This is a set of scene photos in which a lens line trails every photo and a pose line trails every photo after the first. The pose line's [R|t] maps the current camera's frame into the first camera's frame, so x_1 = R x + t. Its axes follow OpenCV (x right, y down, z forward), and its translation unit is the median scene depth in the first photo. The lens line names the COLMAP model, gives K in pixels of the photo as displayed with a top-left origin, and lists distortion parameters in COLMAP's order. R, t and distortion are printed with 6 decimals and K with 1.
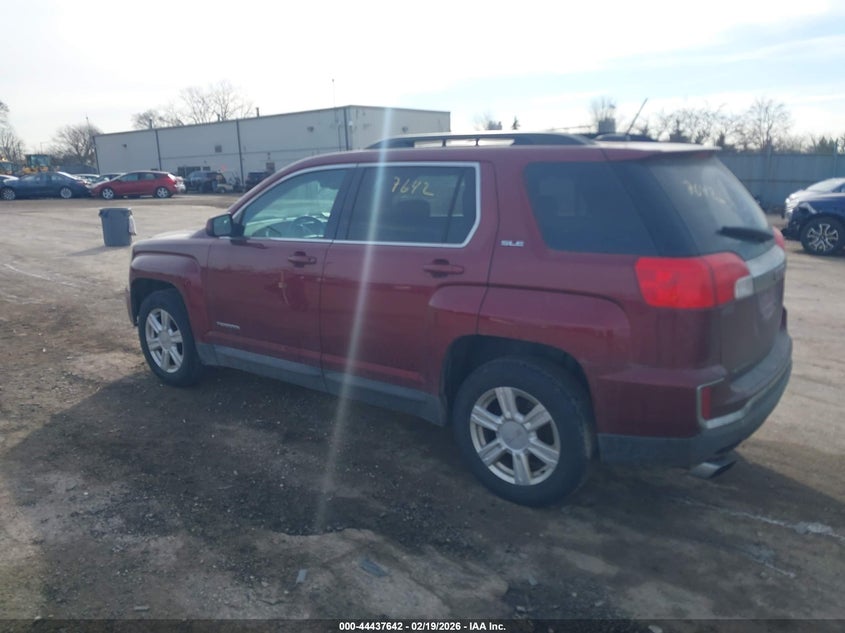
lens RADIAL K [[714.8, 0, 419.4], [0, 714.8, 316.0], [0, 0, 1]] dist [0.005405, -0.007351]
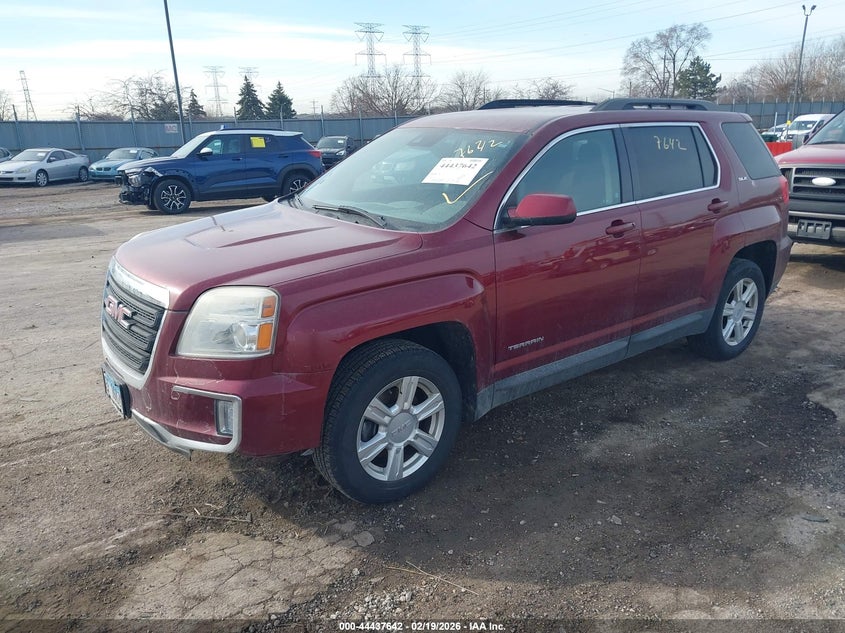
lens RADIAL K [[714.8, 0, 419.4], [0, 714.8, 316.0], [0, 0, 1]] dist [0.005405, -0.007351]
pose [[0.187458, -0.254303, 0.948783, -1.134220], [0.215507, 0.953020, 0.212859, -0.226608], [-0.958340, 0.164568, 0.233456, 1.059909]]
